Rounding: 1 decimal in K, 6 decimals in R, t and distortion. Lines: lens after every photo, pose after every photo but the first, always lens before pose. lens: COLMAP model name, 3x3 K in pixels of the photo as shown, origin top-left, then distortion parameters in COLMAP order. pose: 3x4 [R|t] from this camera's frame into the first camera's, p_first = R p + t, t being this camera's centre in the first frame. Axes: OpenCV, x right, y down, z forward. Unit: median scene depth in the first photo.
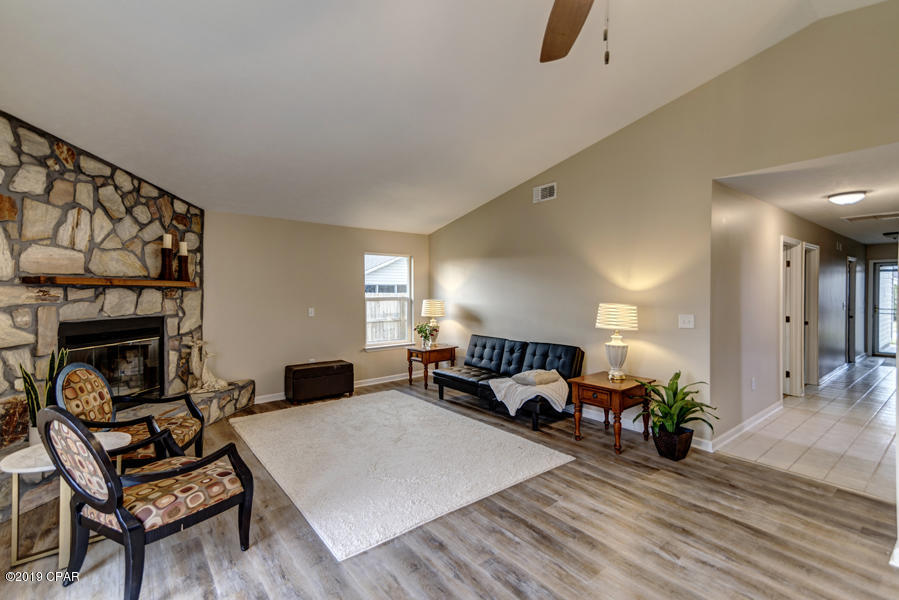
lens RADIAL K [[399.1, 0, 449.5], [0, 399.1, 300.0], [0, 0, 1]] dist [0.039184, -0.000087]
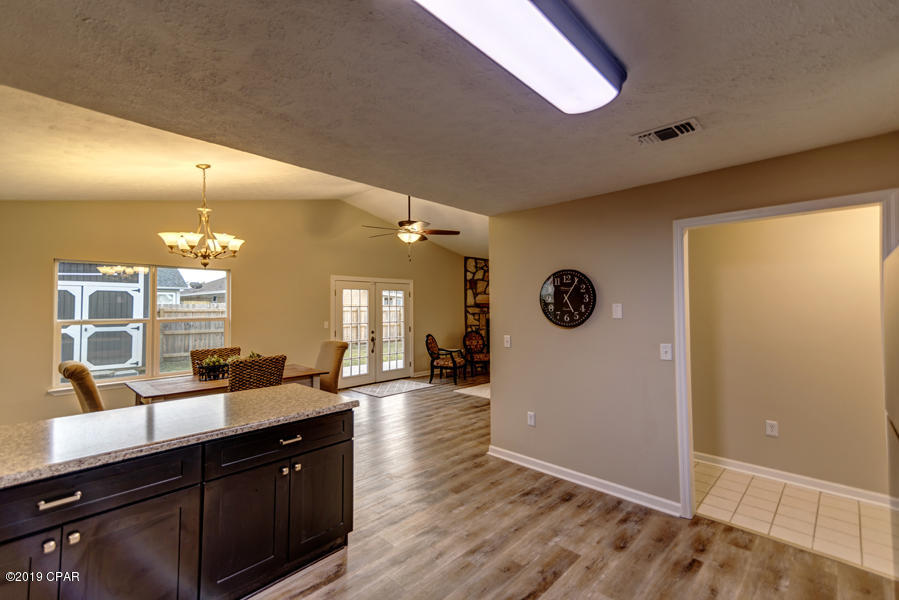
lens RADIAL K [[399.1, 0, 449.5], [0, 399.1, 300.0], [0, 0, 1]] dist [0.039184, -0.000087]
pose [[0.125936, -0.014414, -0.991934, 1.494355], [-0.014285, 0.999764, -0.016342, -0.025587], [0.991935, 0.016228, 0.125701, 0.270449]]
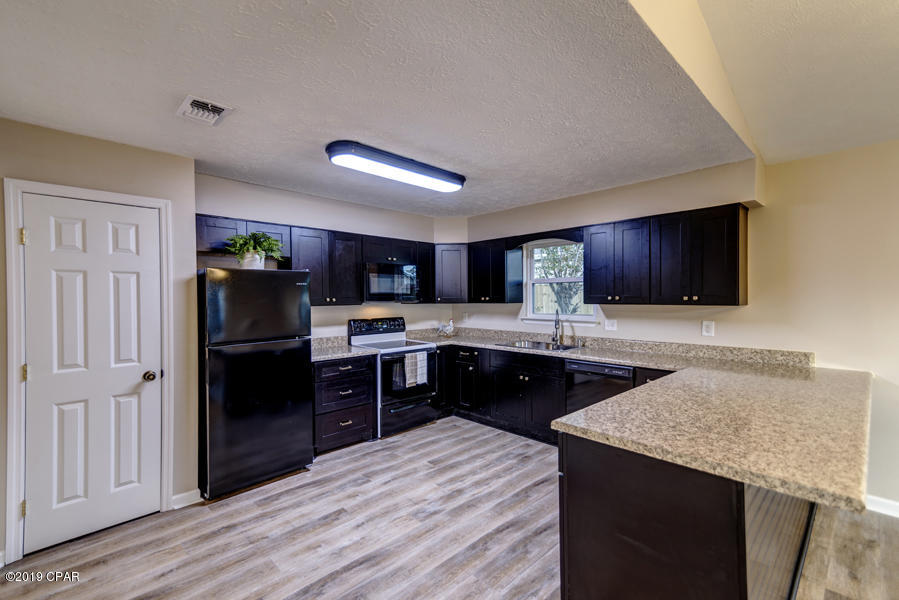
lens RADIAL K [[399.1, 0, 449.5], [0, 399.1, 300.0], [0, 0, 1]] dist [0.039184, -0.000087]
pose [[-0.087016, -0.005791, 0.996190, 0.502765], [0.026510, 0.999616, 0.008126, -0.010484], [-0.995854, 0.027116, -0.086829, 0.348374]]
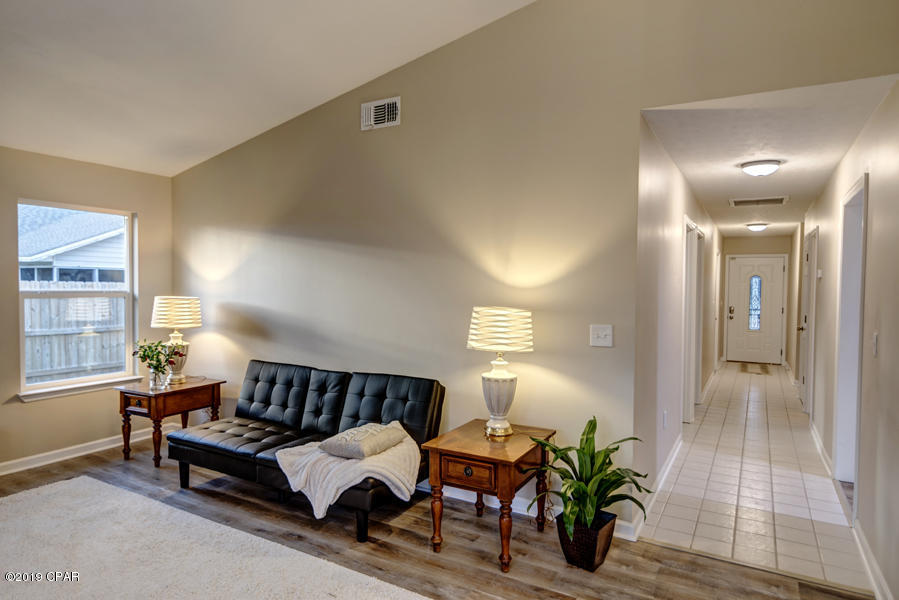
lens RADIAL K [[537.0, 0, 449.5], [0, 537.0, 300.0], [0, 0, 1]] dist [0.012573, -0.001969]
pose [[0.931702, 0.003084, 0.363210, 0.056582], [-0.006650, 0.999941, 0.008568, -0.006950], [-0.363163, -0.010399, 0.931668, 0.274176]]
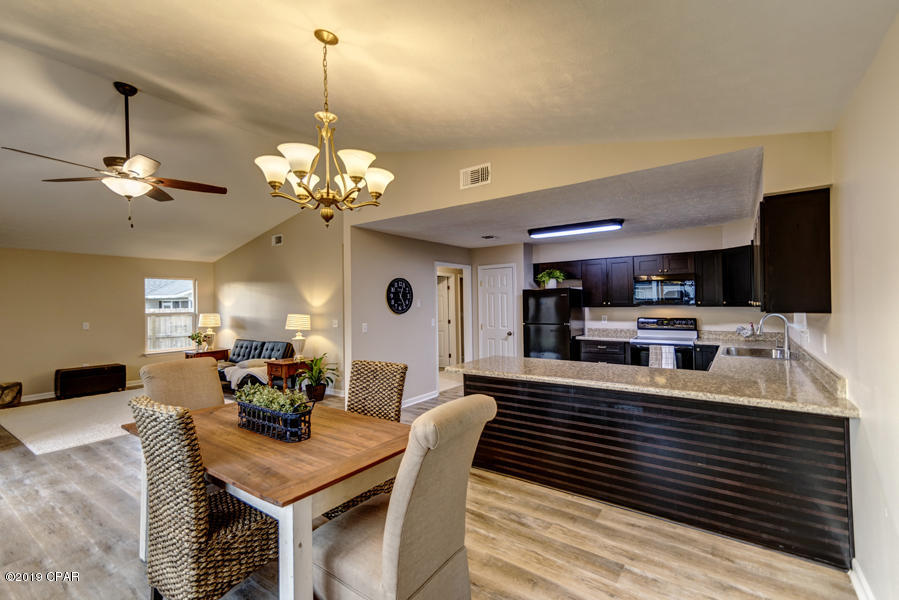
lens RADIAL K [[399.1, 0, 449.5], [0, 399.1, 300.0], [0, 0, 1]] dist [0.039184, -0.000087]
pose [[0.964521, -0.009091, 0.263851, 0.531007], [0.017284, 0.999437, -0.028746, 0.008477], [-0.263441, 0.032287, 0.964135, -0.688000]]
